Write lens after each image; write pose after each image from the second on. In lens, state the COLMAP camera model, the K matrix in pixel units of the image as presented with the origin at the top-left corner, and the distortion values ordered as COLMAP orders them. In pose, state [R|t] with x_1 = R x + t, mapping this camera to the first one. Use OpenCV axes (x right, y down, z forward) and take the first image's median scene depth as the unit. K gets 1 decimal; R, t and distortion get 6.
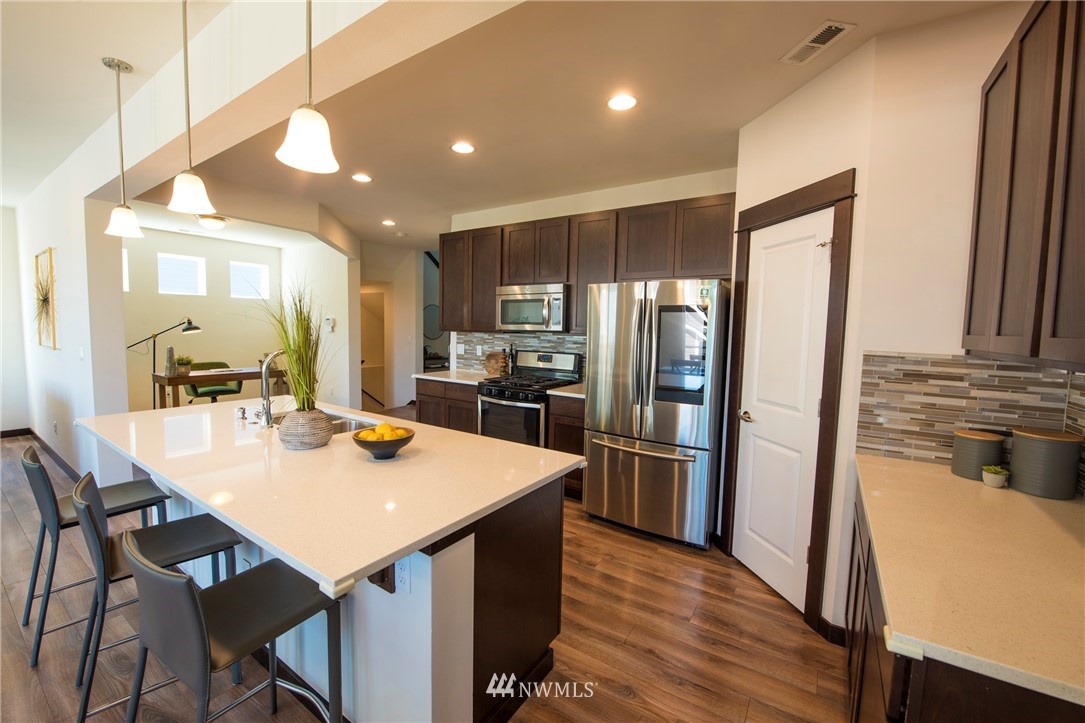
lens RADIAL K [[433.3, 0, 543.5], [0, 433.3, 358.8], [0, 0, 1]] dist [-0.010557, -0.004093]
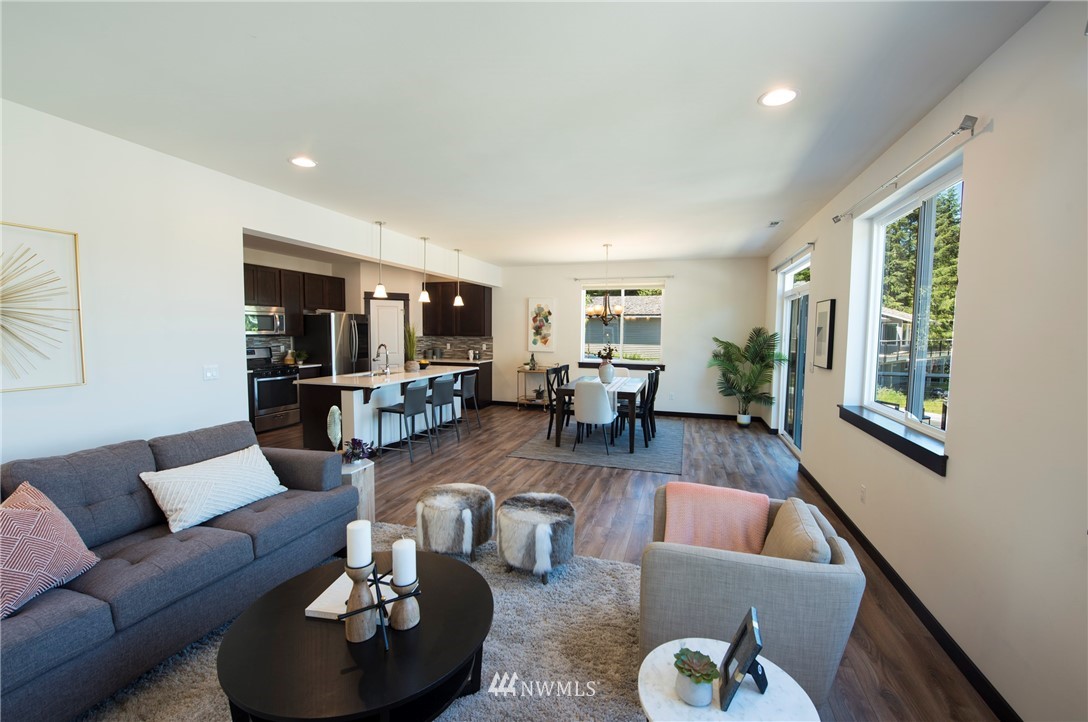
lens RADIAL K [[443.3, 0, 544.0], [0, 443.3, 361.0], [0, 0, 1]] dist [-0.013558, -0.000272]
pose [[-0.268708, -0.089999, 0.959008, -1.983305], [0.057544, 0.992347, 0.109251, -0.090768], [-0.961501, 0.084542, -0.261473, 0.460386]]
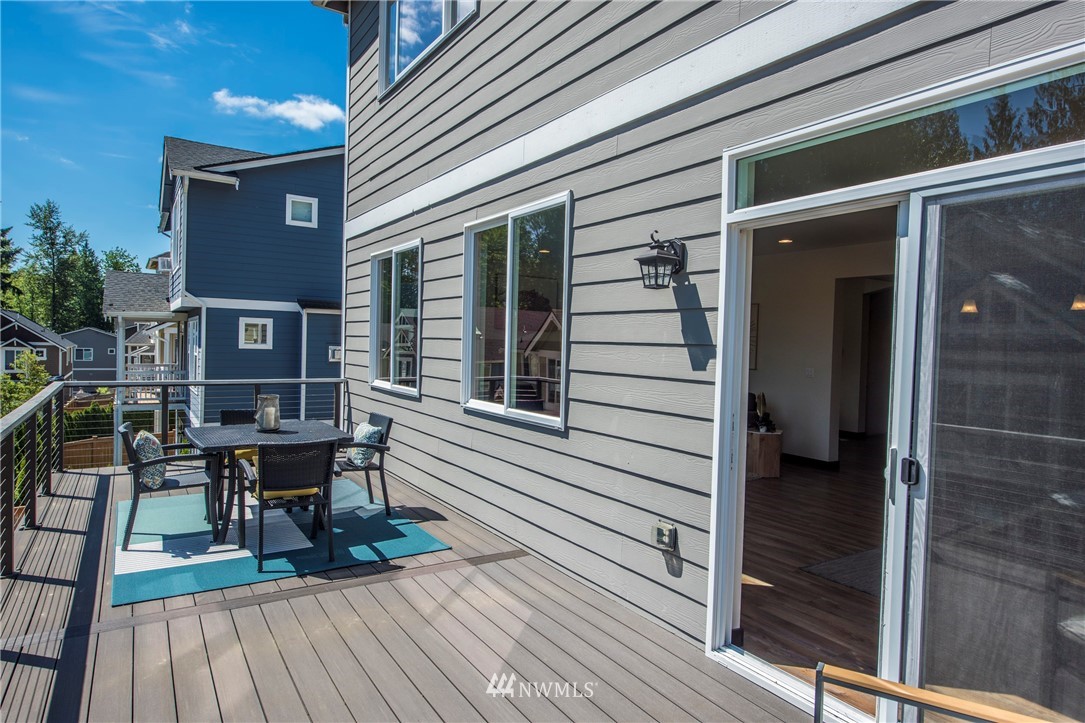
lens RADIAL K [[648.2, 0, 542.5], [0, 648.2, 361.5], [0, 0, 1]] dist [-0.000214, -0.000046]
pose [[0.912170, 0.015030, -0.409536, -0.889006], [-0.036996, 0.998267, -0.045766, 0.080038], [0.408138, 0.056898, 0.911145, -1.449421]]
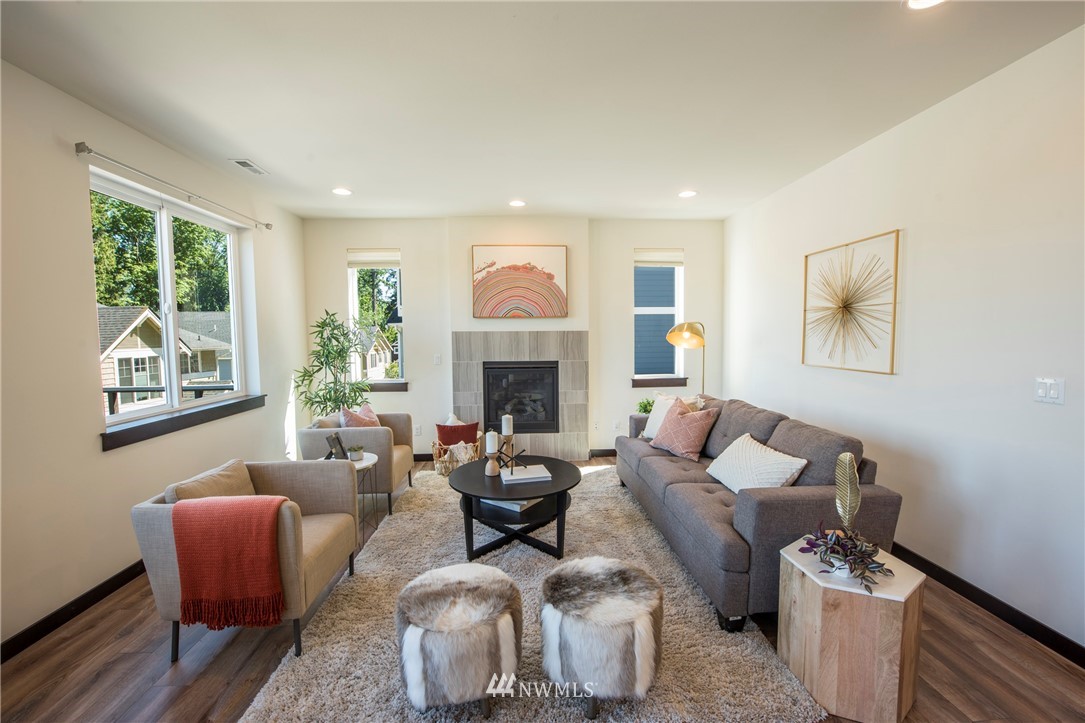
lens RADIAL K [[433.3, 0, 543.5], [0, 433.3, 358.8], [0, 0, 1]] dist [-0.010557, -0.004093]
pose [[0.597074, 0.018629, -0.801970, -0.913151], [-0.036427, 0.999329, -0.003907, -0.023690], [0.801359, 0.031546, 0.597351, 0.103494]]
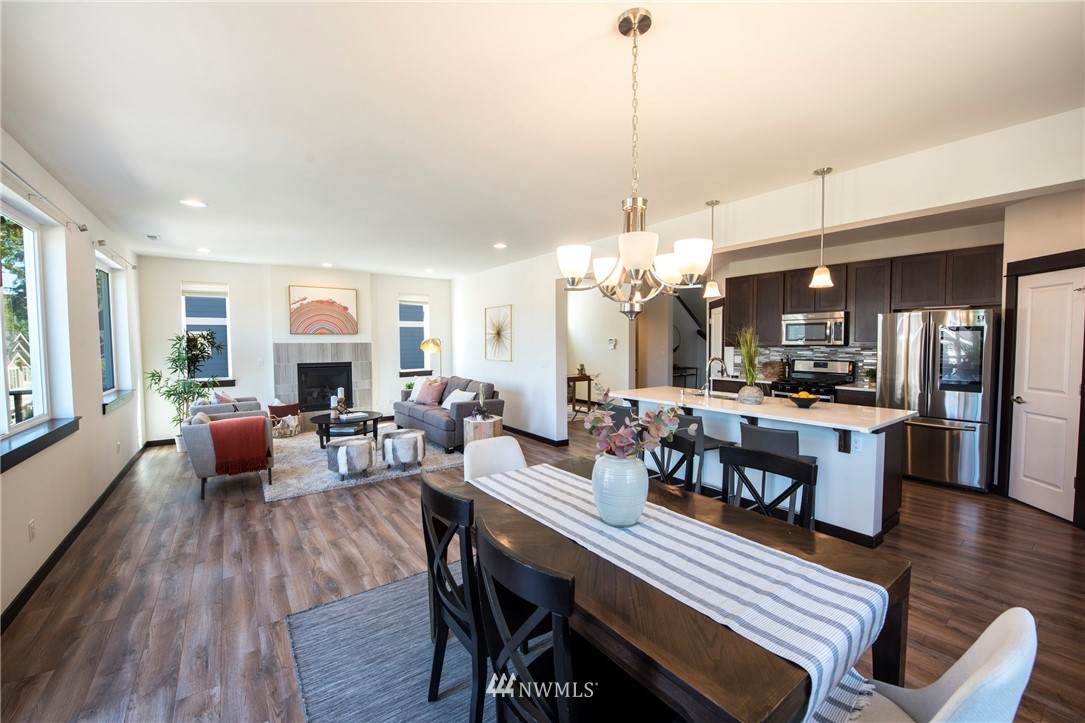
lens RADIAL K [[433.3, 0, 543.5], [0, 433.3, 358.8], [0, 0, 1]] dist [-0.010557, -0.004093]
pose [[0.935690, -0.011716, -0.352629, -0.375600], [-0.000176, 0.999433, -0.033673, 0.028727], [0.352824, 0.031570, 0.935157, -0.654562]]
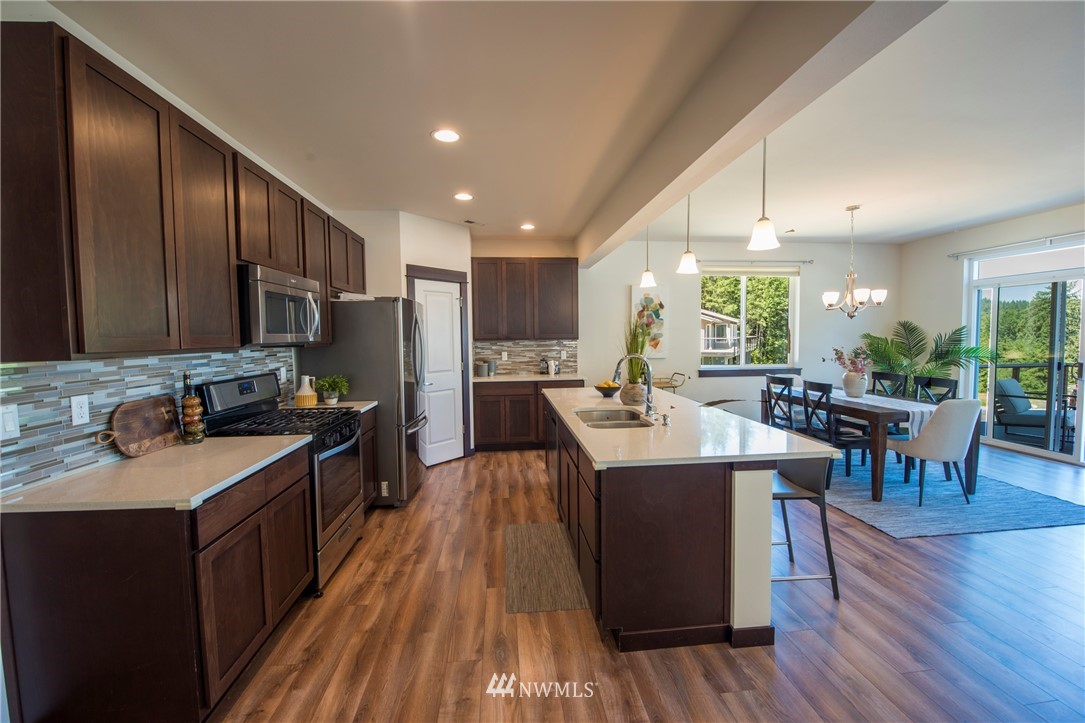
lens RADIAL K [[433.3, 0, 543.5], [0, 433.3, 358.8], [0, 0, 1]] dist [-0.010557, -0.004093]
pose [[-0.630375, -0.055162, 0.774328, -0.831065], [0.056513, 0.991565, 0.116644, -0.101129], [-0.774231, 0.117289, -0.621940, 1.177680]]
